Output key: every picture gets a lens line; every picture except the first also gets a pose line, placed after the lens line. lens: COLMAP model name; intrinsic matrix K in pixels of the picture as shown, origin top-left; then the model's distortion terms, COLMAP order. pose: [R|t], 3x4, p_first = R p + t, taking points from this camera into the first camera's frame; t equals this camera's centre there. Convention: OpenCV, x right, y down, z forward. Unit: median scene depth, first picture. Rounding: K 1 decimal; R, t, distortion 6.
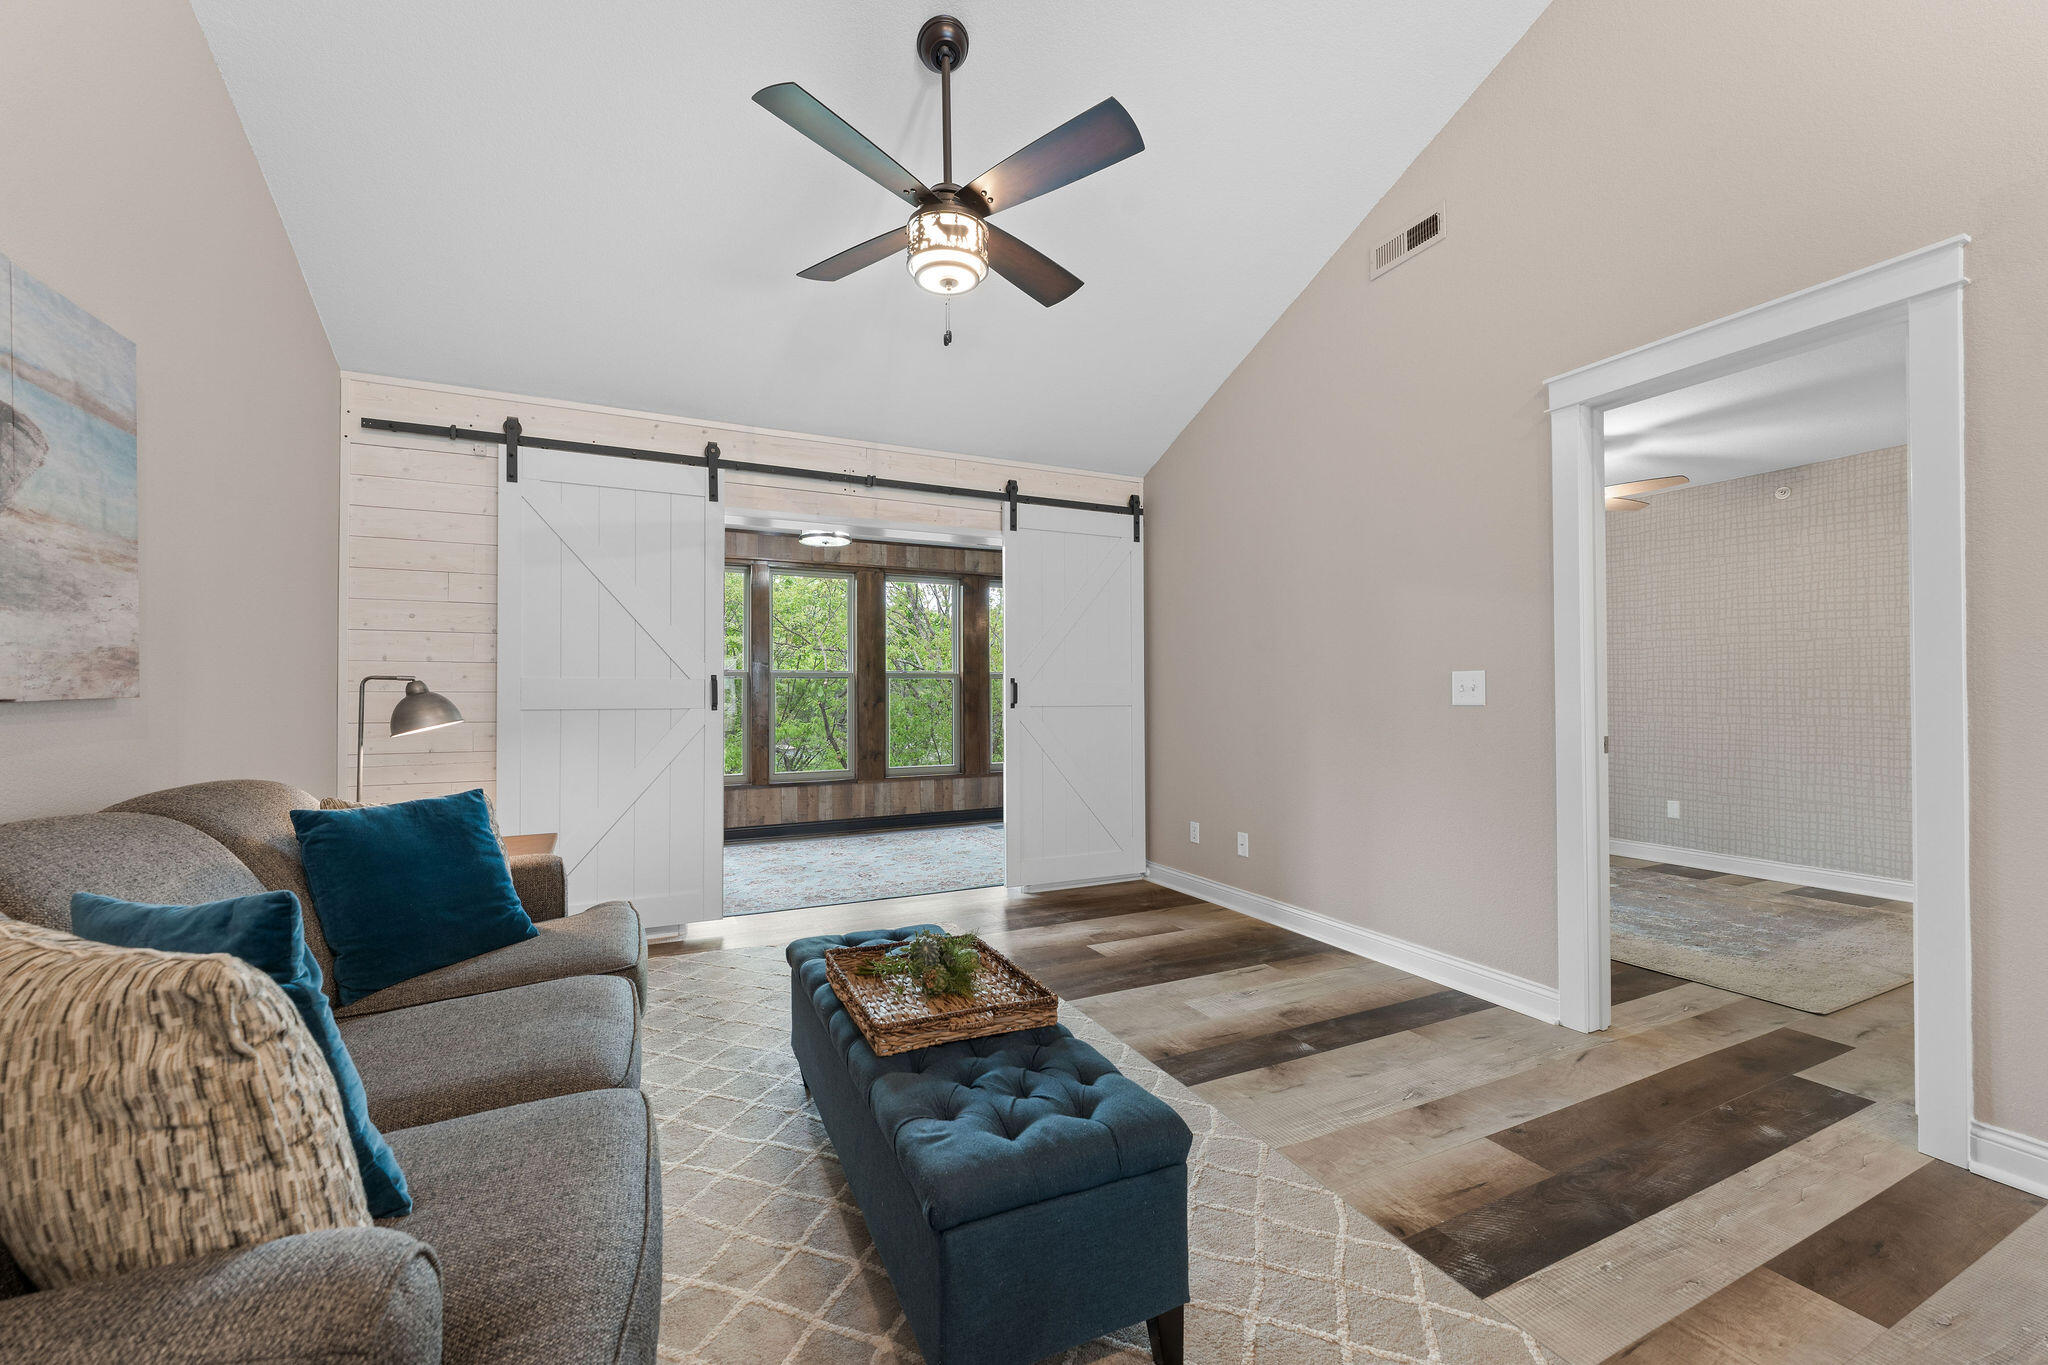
lens RADIAL K [[811.3, 0, 1016.9], [0, 811.3, 689.2], [0, 0, 1]] dist [-0.001018, -0.000125]
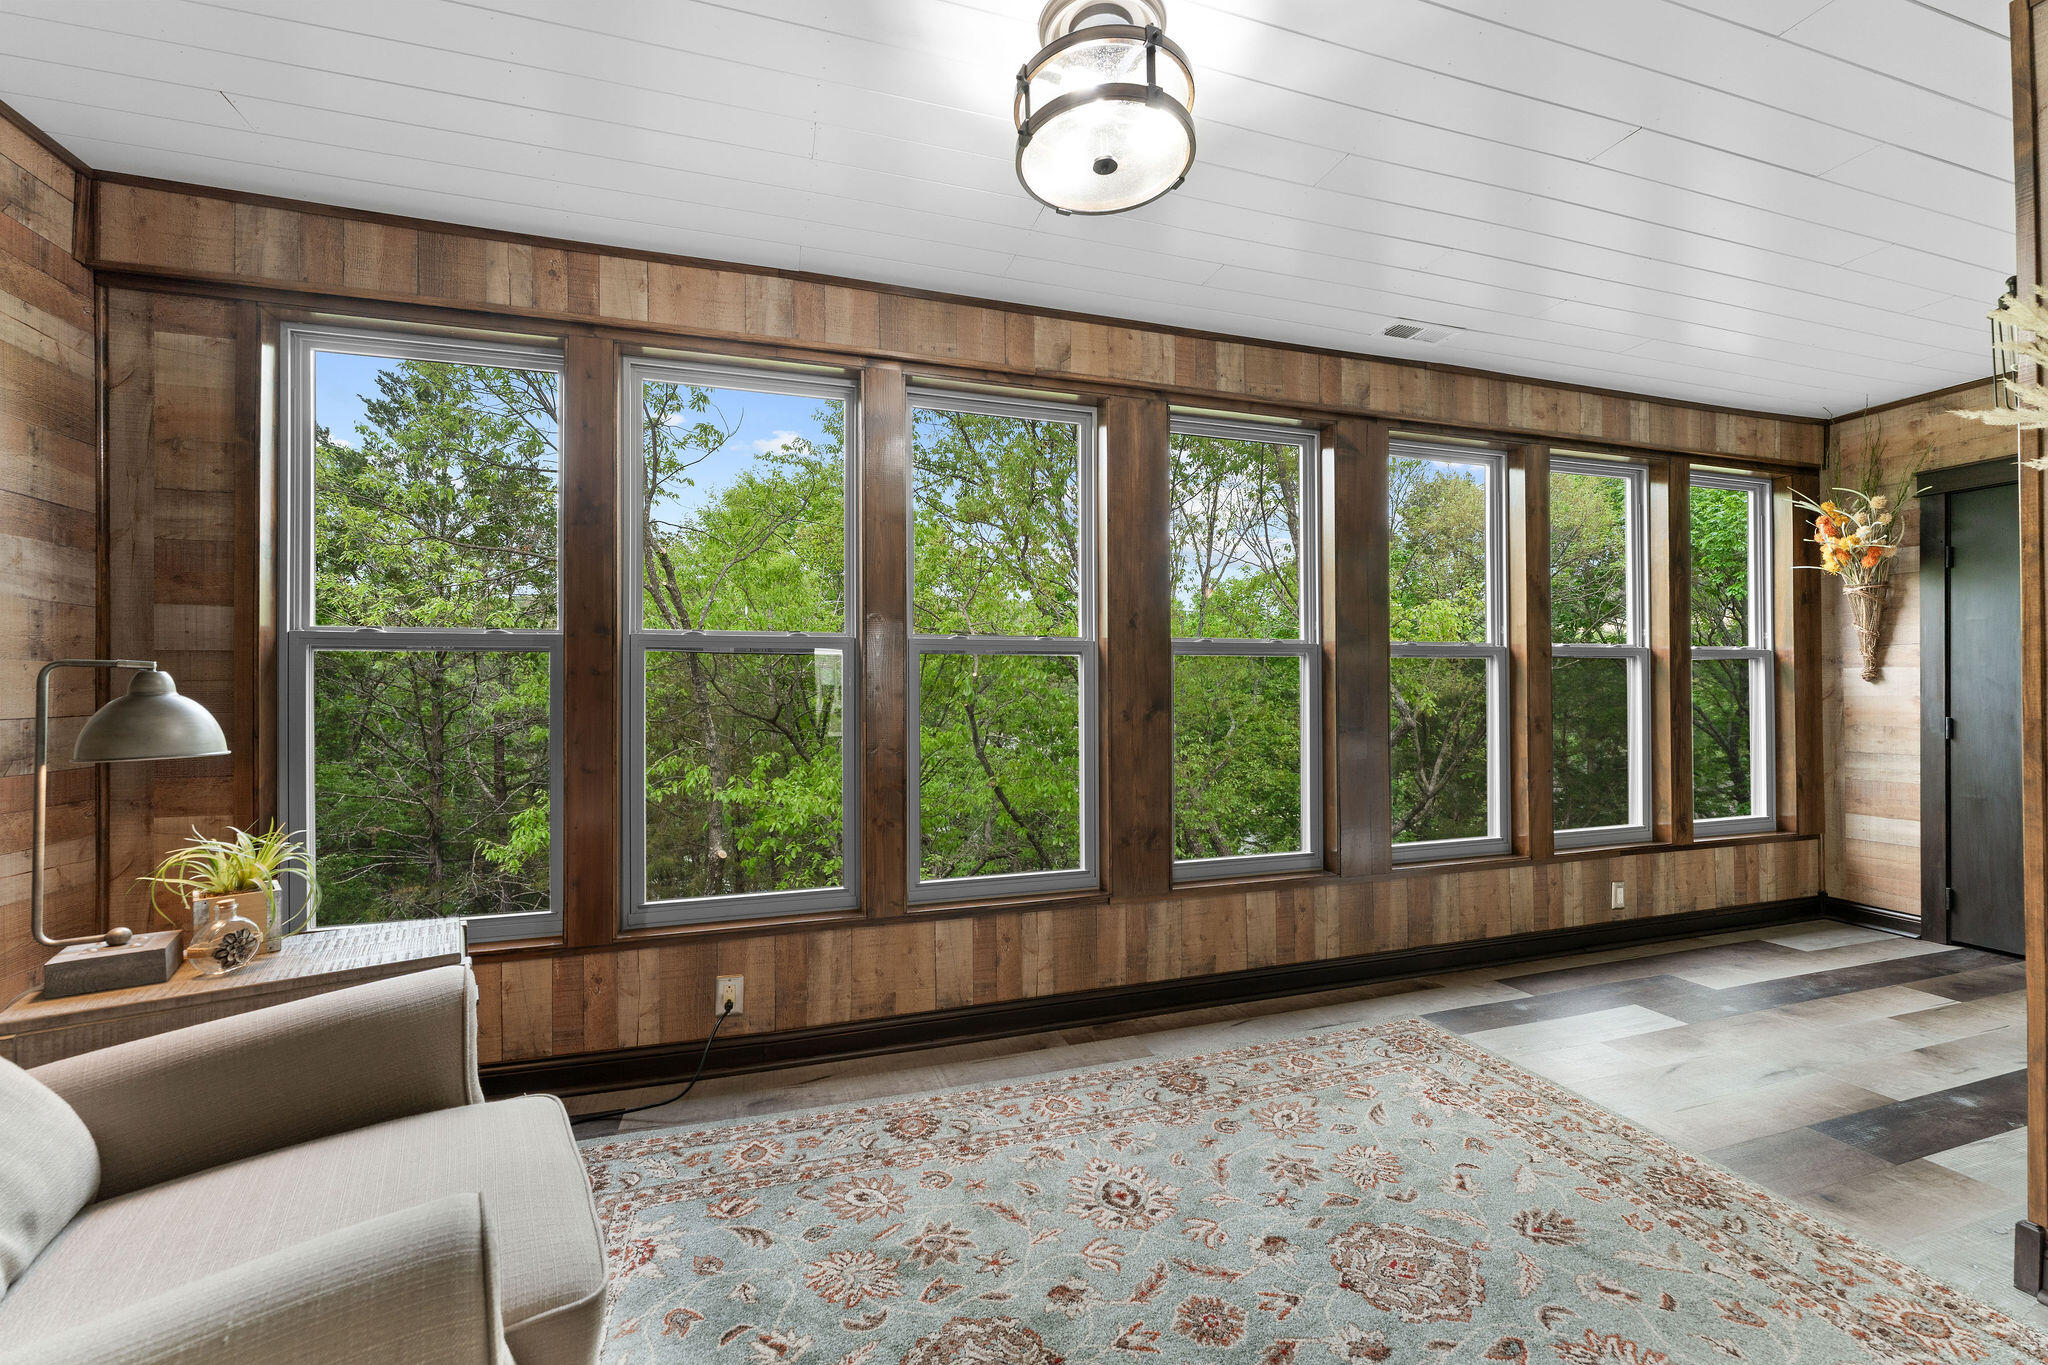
lens RADIAL K [[814.8, 0, 1021.3], [0, 814.8, 687.7], [0, 0, 1]] dist [0.000208, 0.000126]
pose [[0.990329, -0.003299, -0.138697, -0.329275], [0.003740, 0.999989, 0.002923, 0.005148], [0.138686, -0.003414, 0.990331, 1.039497]]
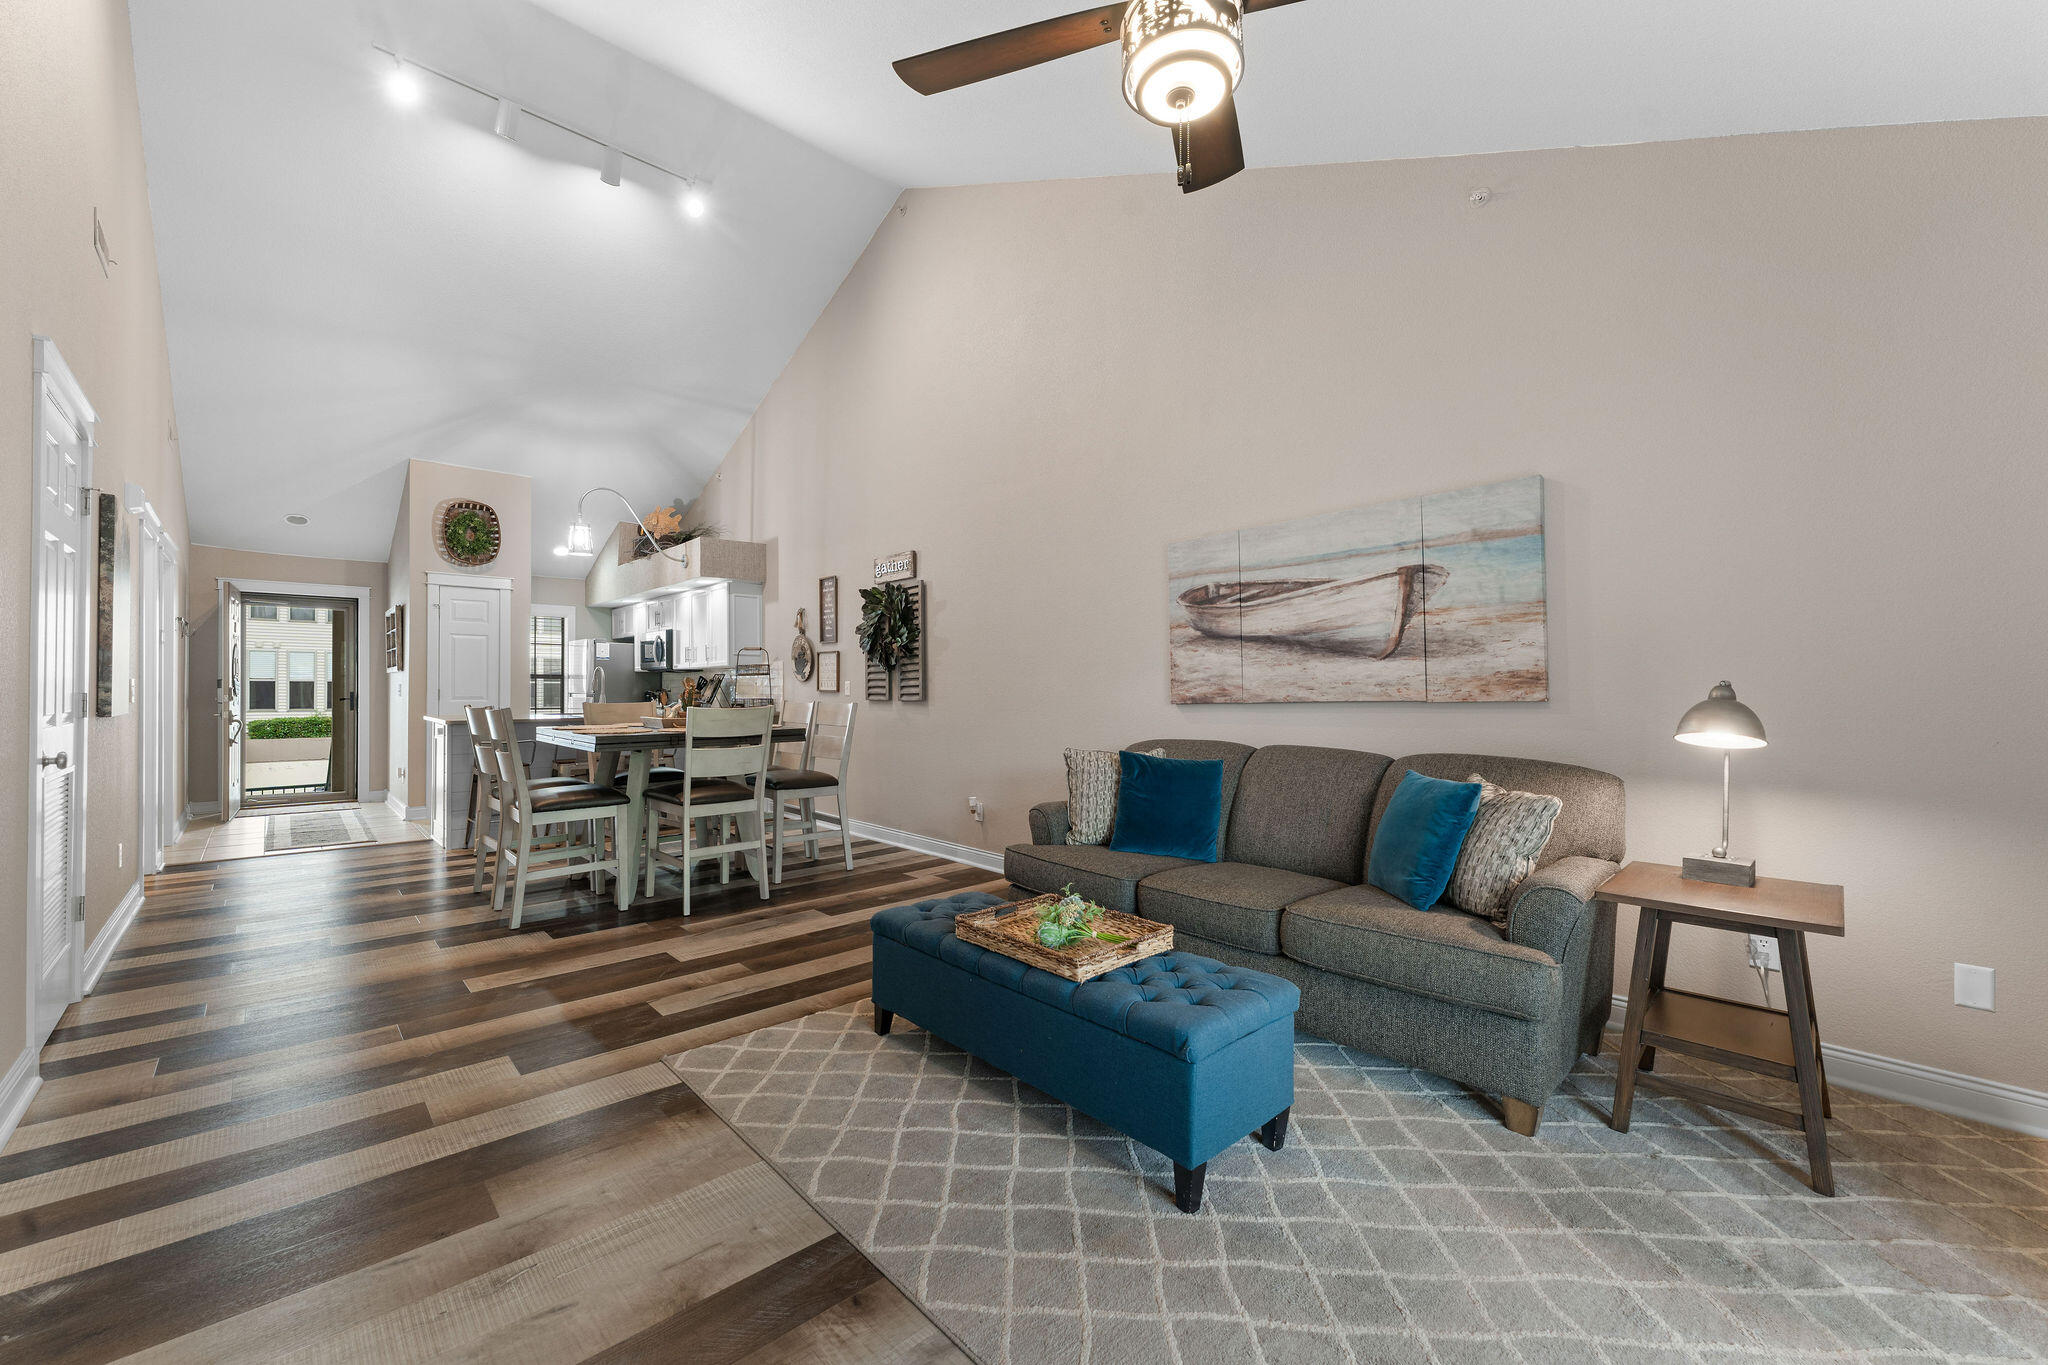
lens RADIAL K [[810.4, 0, 1016.6], [0, 810.4, 686.7], [0, 0, 1]] dist [-0.000974, -0.000213]
pose [[-0.954017, -0.001322, -0.299750, 0.168222], [0.002560, 0.999918, -0.012558, -0.000400], [0.299742, -0.012748, -0.953935, 1.082938]]
